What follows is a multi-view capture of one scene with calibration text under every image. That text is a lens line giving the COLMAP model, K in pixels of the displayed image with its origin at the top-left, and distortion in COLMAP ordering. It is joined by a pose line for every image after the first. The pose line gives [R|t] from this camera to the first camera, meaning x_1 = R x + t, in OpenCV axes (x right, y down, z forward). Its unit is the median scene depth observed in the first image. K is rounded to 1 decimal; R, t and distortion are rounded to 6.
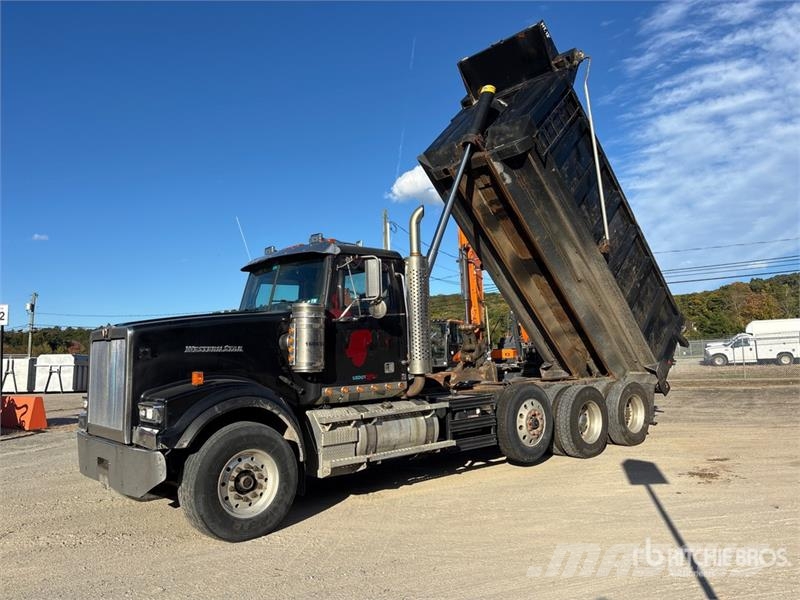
lens RADIAL K [[620.6, 0, 387.8], [0, 620.6, 283.2], [0, 0, 1]] dist [0.037633, -0.045799]
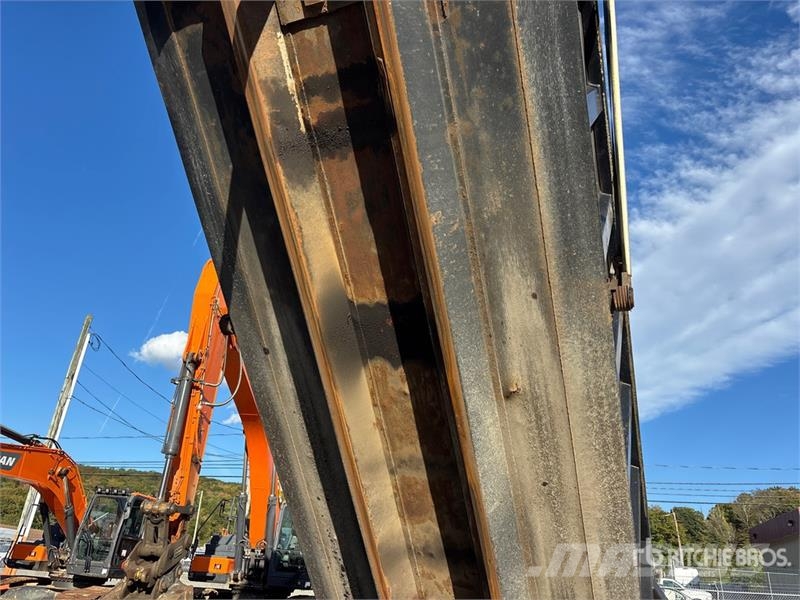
lens RADIAL K [[620.6, 0, 387.8], [0, 620.6, 283.2], [0, 0, 1]] dist [0.037633, -0.045799]
pose [[0.897396, 0.269714, 0.349192, 0.068690], [-0.155991, 0.934241, -0.320718, 0.033475], [-0.412732, 0.233340, 0.880457, 0.422646]]
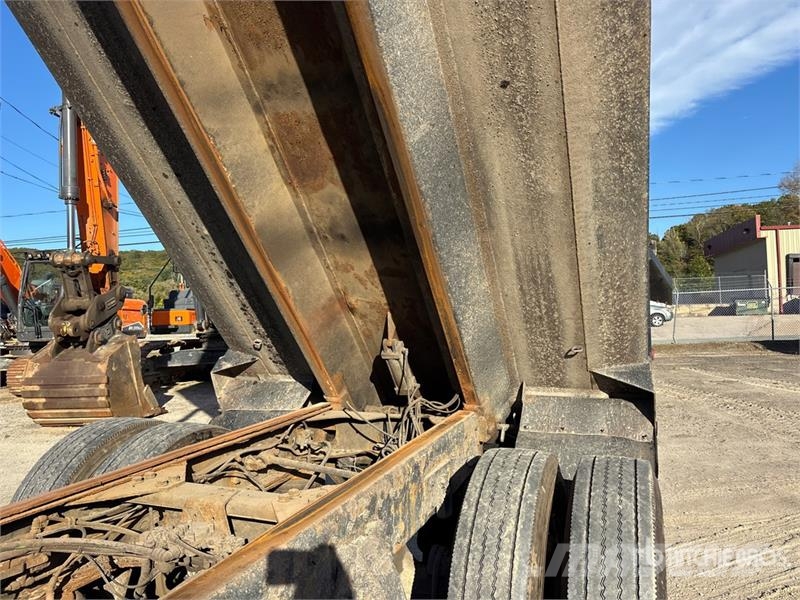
lens RADIAL K [[620.6, 0, 387.8], [0, 620.6, 283.2], [0, 0, 1]] dist [0.037633, -0.045799]
pose [[0.892253, 0.029998, 0.450539, 0.130468], [-0.057018, 0.997289, 0.046517, 0.054406], [-0.447922, -0.067194, 0.891544, 0.496792]]
